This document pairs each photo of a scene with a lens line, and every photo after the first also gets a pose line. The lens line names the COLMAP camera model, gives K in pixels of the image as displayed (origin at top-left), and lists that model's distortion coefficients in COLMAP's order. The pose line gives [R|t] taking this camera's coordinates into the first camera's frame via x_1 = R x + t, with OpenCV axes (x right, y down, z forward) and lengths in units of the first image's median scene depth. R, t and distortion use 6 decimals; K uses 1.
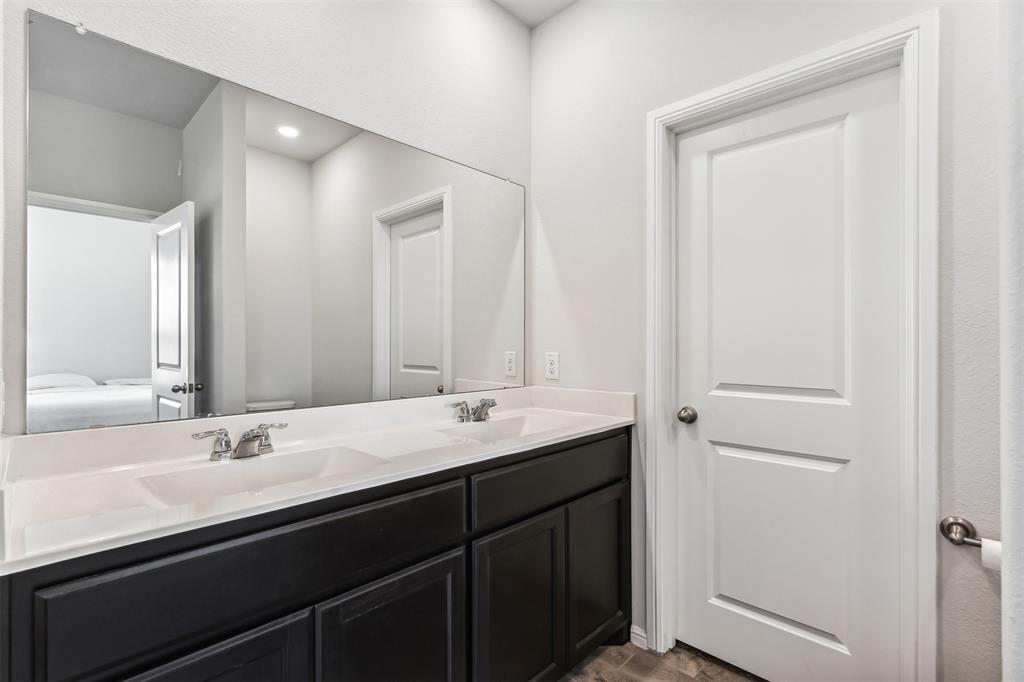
lens RADIAL K [[470.2, 0, 511.3], [0, 470.2, 343.7], [0, 0, 1]] dist [-0.000517, 0.000128]
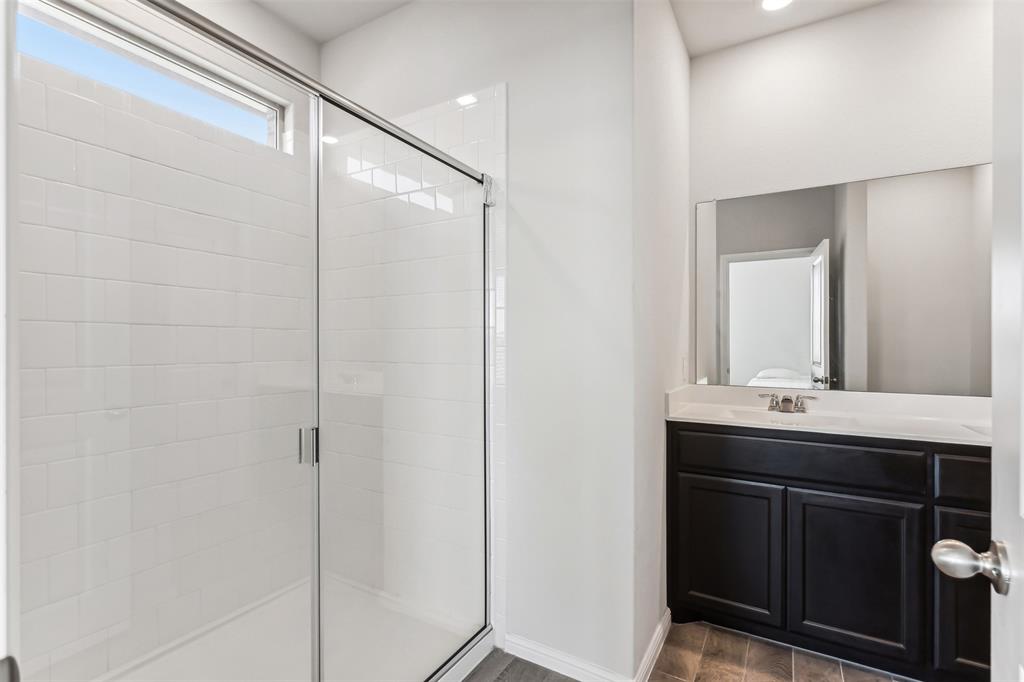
lens RADIAL K [[470.2, 0, 511.3], [0, 470.2, 343.7], [0, 0, 1]] dist [-0.000517, 0.000128]
pose [[0.239003, -0.001736, -0.971017, 0.397186], [-0.005222, 0.999982, -0.003073, 0.000208], [0.971005, 0.005805, 0.238989, -0.181580]]
